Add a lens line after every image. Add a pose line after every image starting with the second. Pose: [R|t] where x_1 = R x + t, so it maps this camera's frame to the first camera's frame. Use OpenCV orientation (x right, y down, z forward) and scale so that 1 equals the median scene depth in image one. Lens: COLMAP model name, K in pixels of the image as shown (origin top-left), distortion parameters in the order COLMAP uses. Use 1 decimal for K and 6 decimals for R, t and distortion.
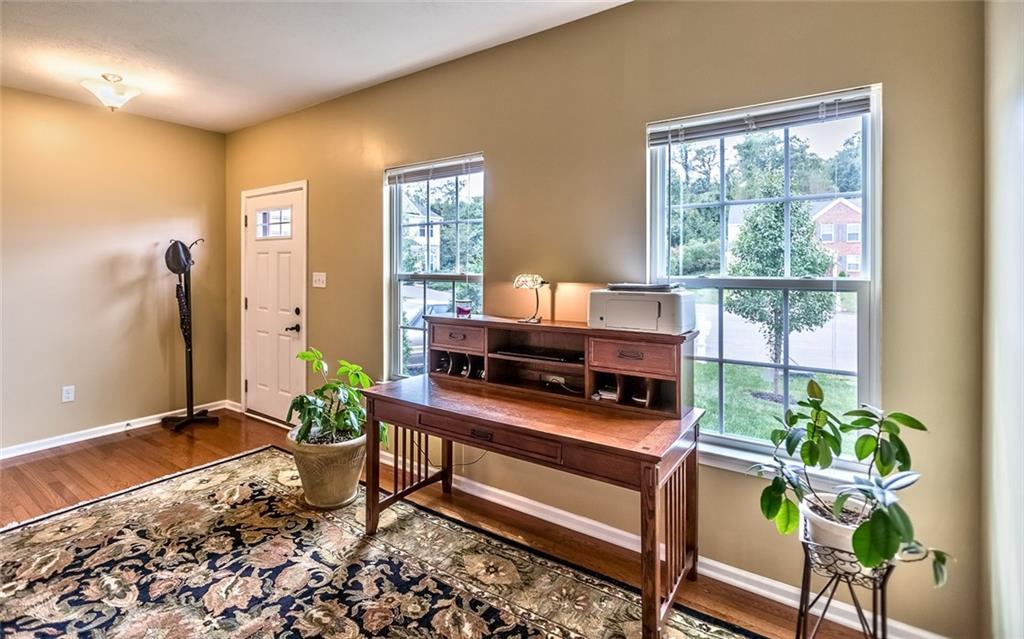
lens RADIAL K [[496.5, 0, 503.3], [0, 496.5, 258.3], [0, 0, 1]] dist [0.001334, 0.005450]
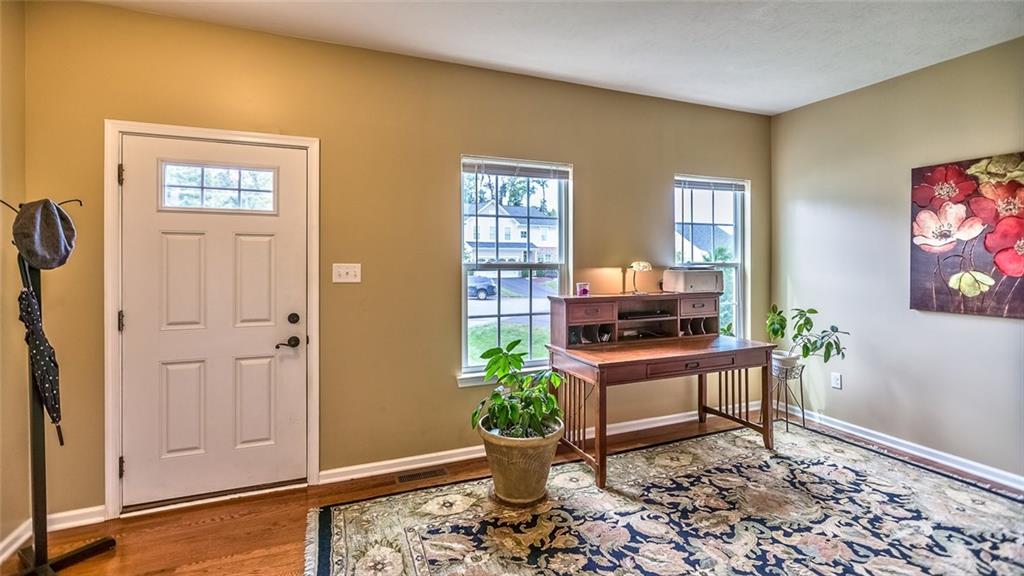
lens RADIAL K [[431.9, 0, 509.0], [0, 431.9, 264.4], [0, 0, 1]] dist [-0.004887, -0.000129]
pose [[0.532147, 0.011836, 0.846569, -1.336685], [0.001690, 0.999885, -0.015042, 0.067287], [-0.846650, 0.009436, 0.532067, 0.715324]]
